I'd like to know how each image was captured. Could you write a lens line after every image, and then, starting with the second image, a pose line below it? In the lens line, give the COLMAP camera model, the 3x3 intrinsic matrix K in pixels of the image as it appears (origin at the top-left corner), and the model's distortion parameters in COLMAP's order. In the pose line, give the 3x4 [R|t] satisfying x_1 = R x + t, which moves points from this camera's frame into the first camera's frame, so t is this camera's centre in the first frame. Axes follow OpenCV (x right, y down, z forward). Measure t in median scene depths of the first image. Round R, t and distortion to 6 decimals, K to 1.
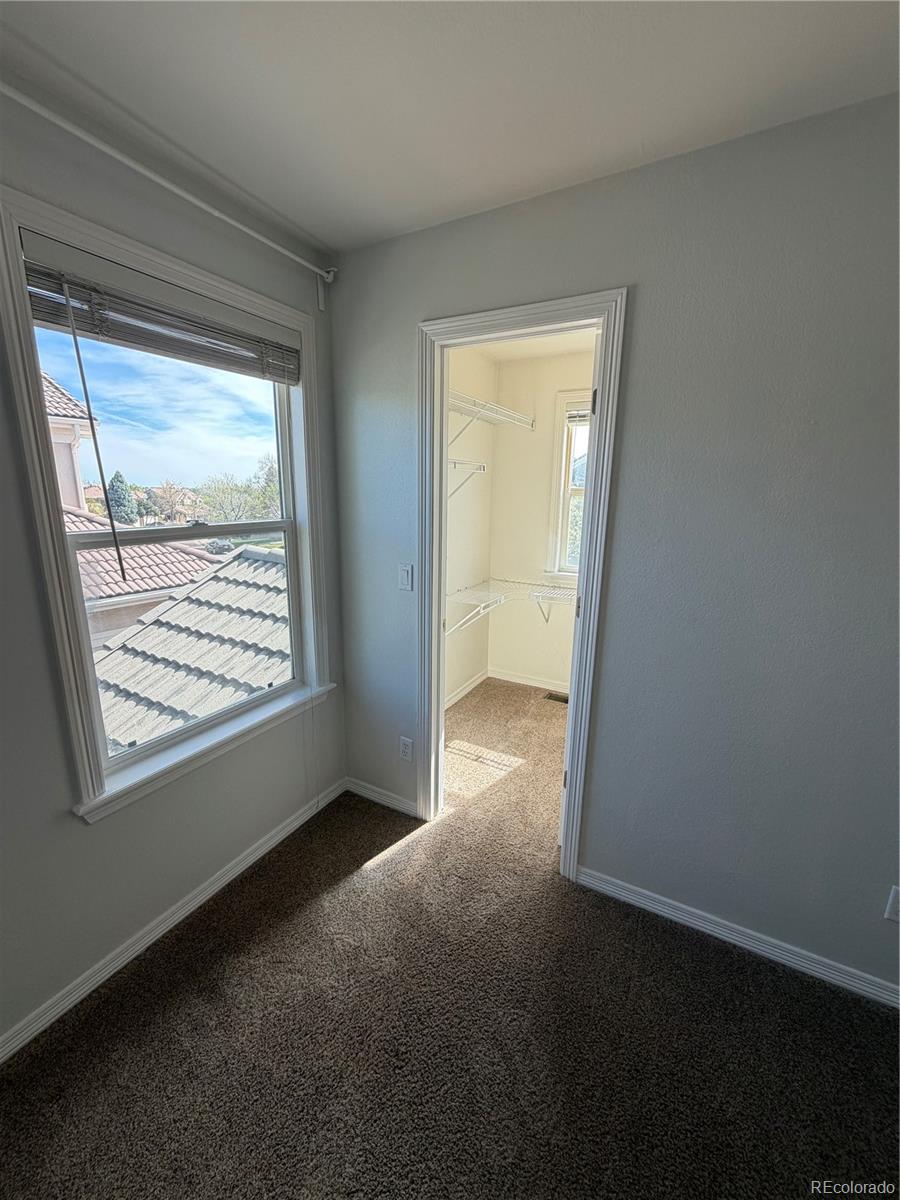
lens RADIAL K [[477.0, 0, 452.0], [0, 477.0, 601.9], [0, 0, 1]] dist [-0.001665, 0.000000]
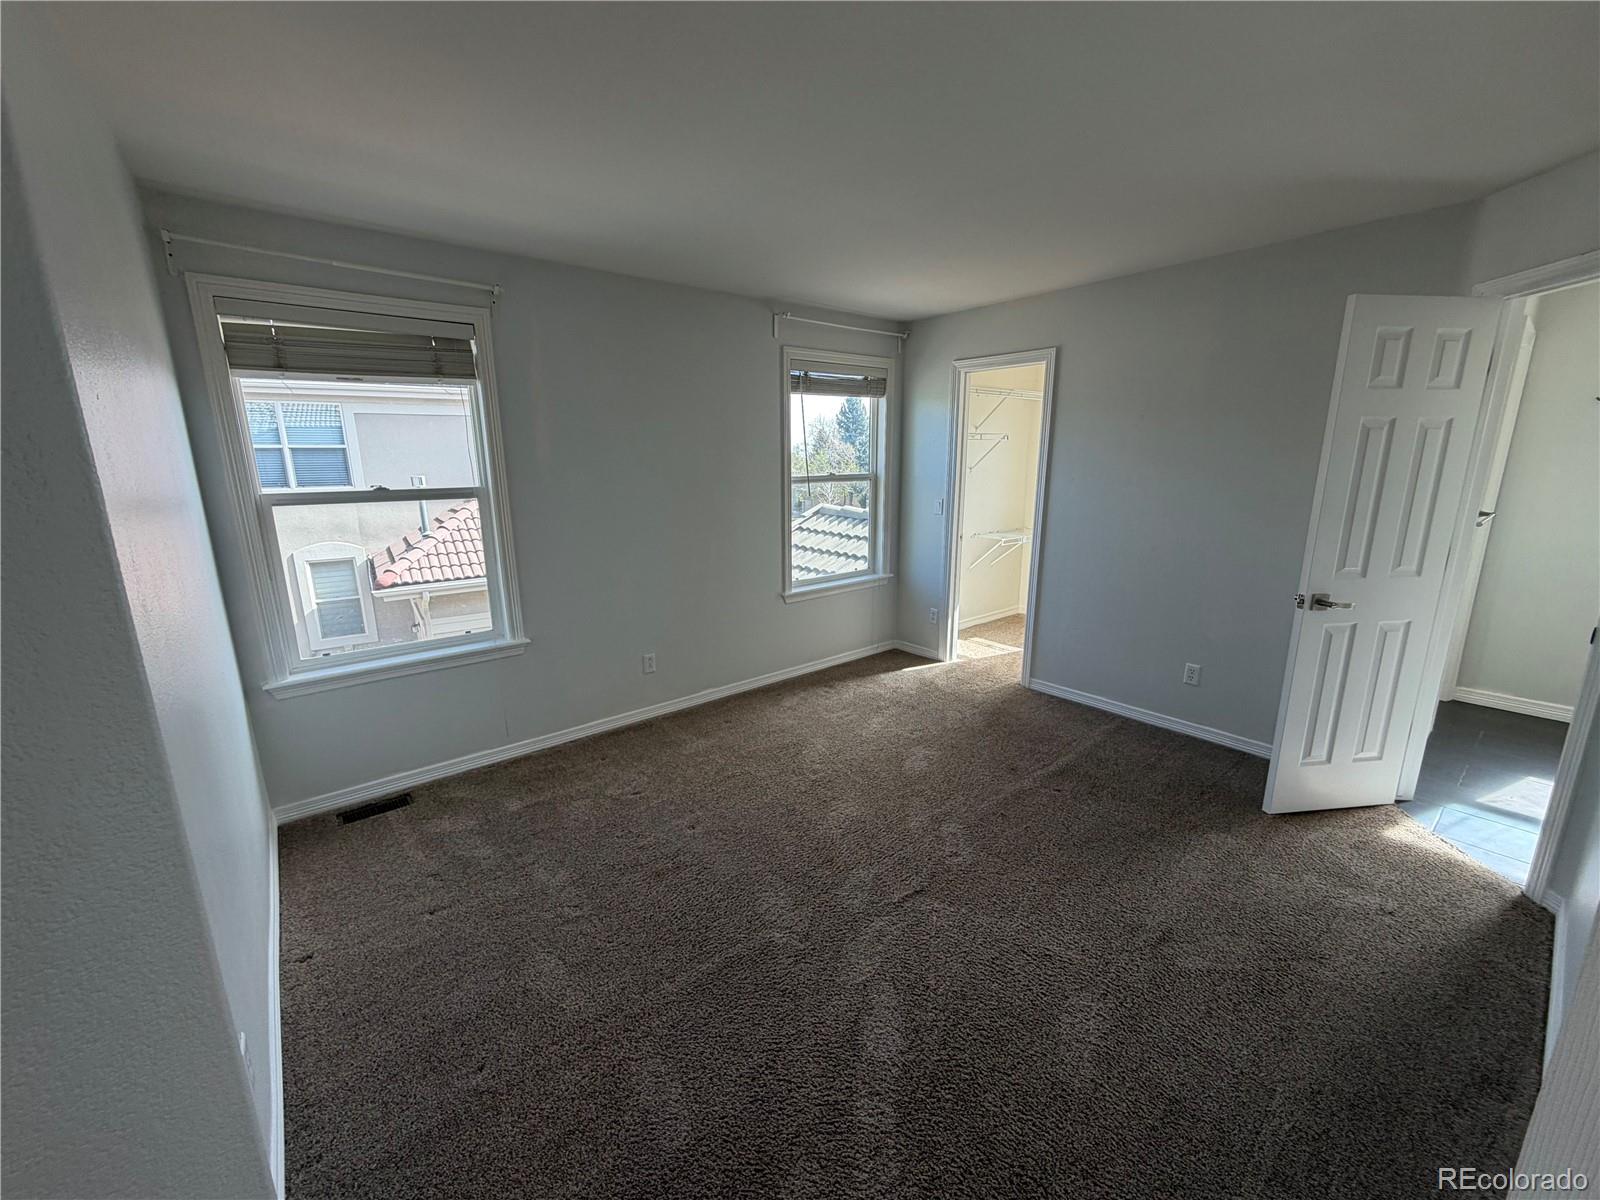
lens RADIAL K [[636.0, 0, 800.8], [0, 636.0, 607.3], [0, 0, 1]] dist [-0.001665, 0.000000]
pose [[0.929377, 0.061181, -0.364027, 0.276878], [-0.059699, 0.998099, 0.015334, 0.285522], [0.364273, 0.007481, 0.931262, -1.212579]]
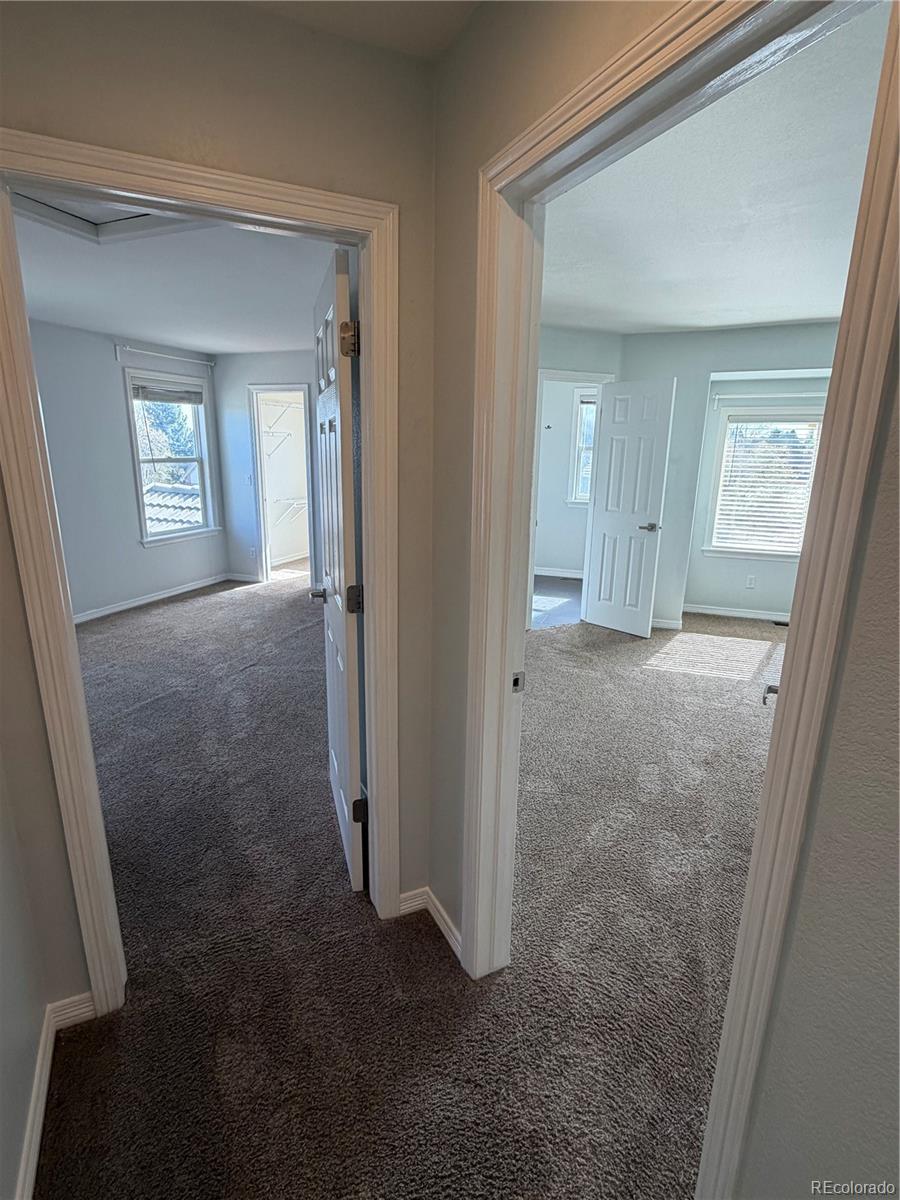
lens RADIAL K [[589.0, 0, 439.7], [0, 589.0, 601.5], [0, 0, 1]] dist [-0.000673, 0.000185]
pose [[0.992000, -0.034416, 0.121456, 0.495094], [0.030652, 0.998994, 0.032725, 0.506906], [-0.122460, -0.028741, 0.992057, -2.184311]]
